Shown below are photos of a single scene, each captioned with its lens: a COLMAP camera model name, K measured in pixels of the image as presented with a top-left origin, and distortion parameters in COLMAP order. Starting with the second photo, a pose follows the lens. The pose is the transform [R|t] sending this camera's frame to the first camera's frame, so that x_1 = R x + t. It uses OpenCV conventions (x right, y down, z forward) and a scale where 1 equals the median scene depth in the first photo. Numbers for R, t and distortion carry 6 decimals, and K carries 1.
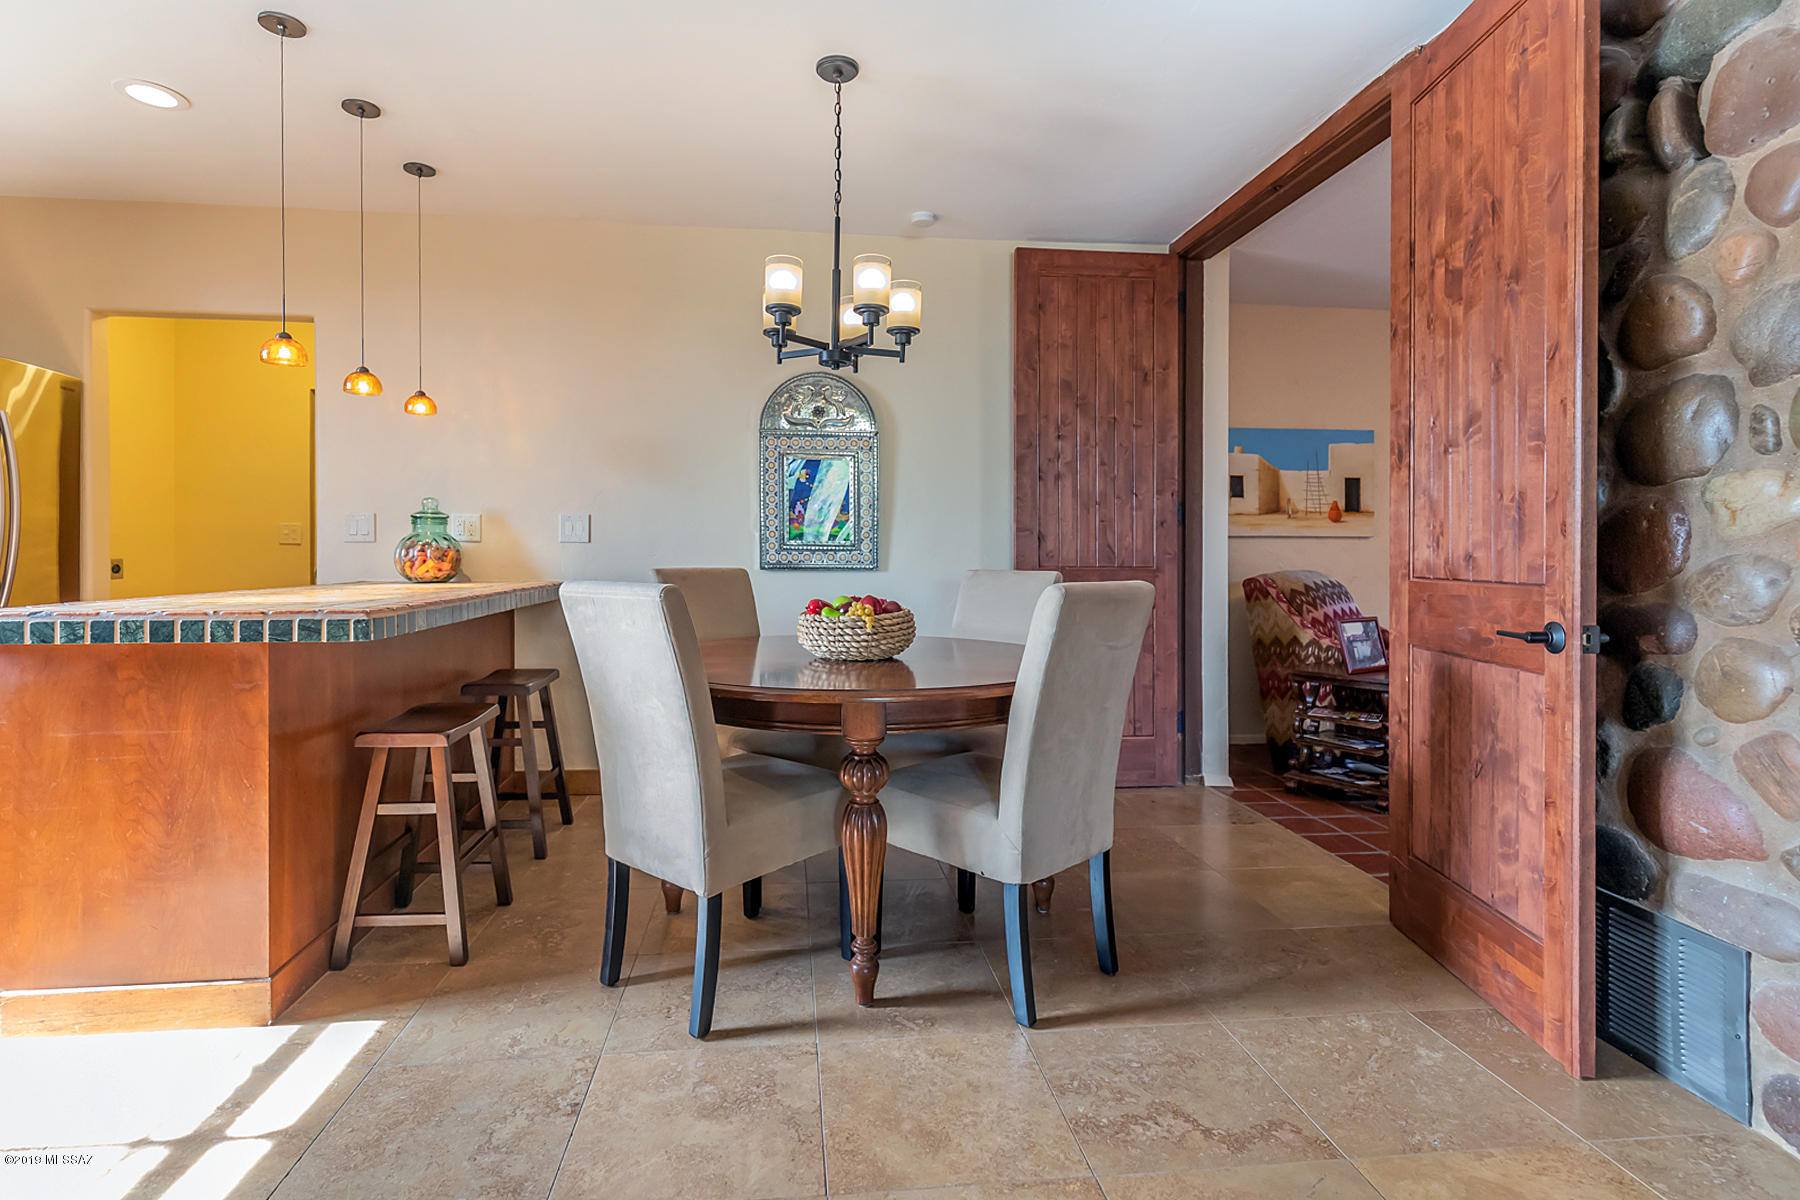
lens RADIAL K [[941.0, 0, 899.5], [0, 941.0, 561.3], [0, 0, 1]] dist [0.001853, 0.000492]
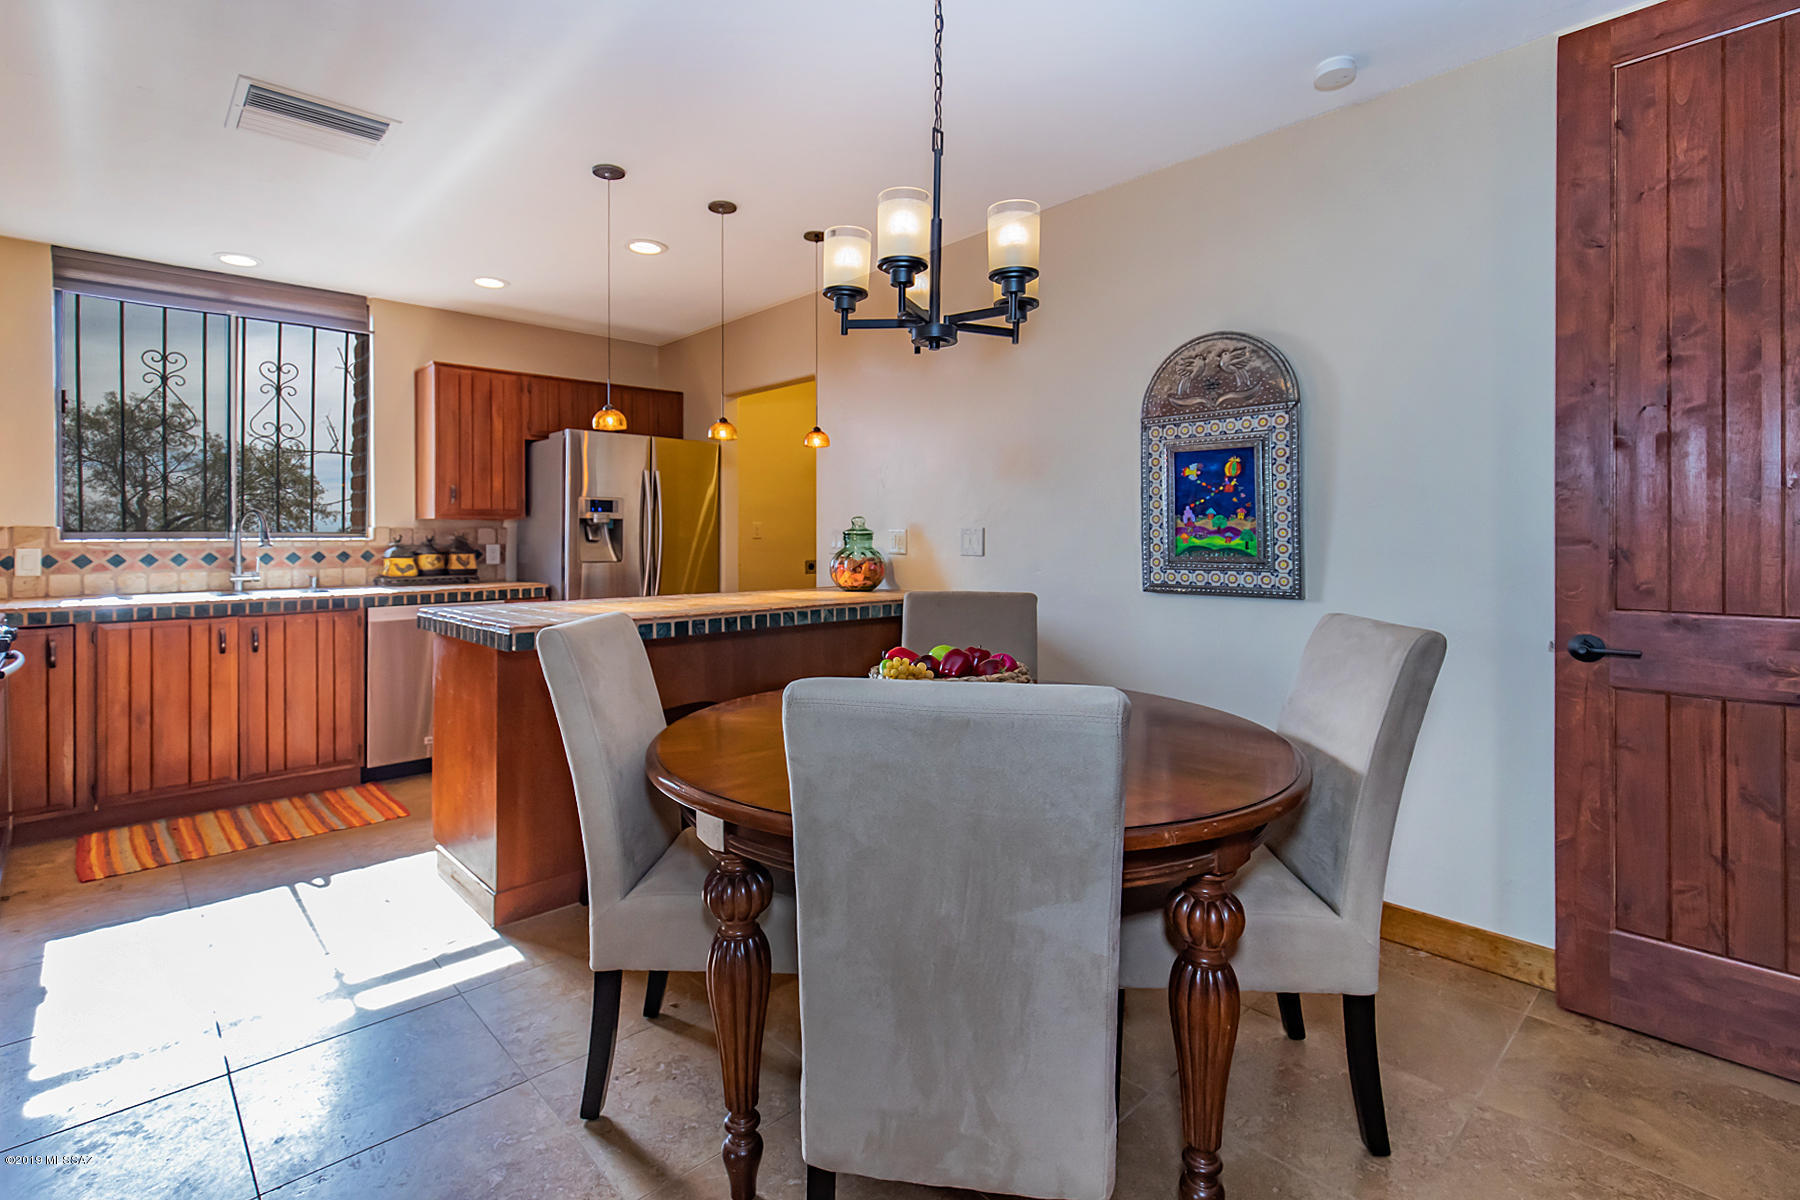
lens RADIAL K [[828.5, 0, 898.5], [0, 828.5, 554.2], [0, 0, 1]] dist [-0.001749, -0.000273]
pose [[0.564157, 0.014533, -0.825540, 0.365623], [-0.004640, 0.999885, 0.014432, -0.036431], [0.825655, -0.004312, 0.564159, 0.464126]]
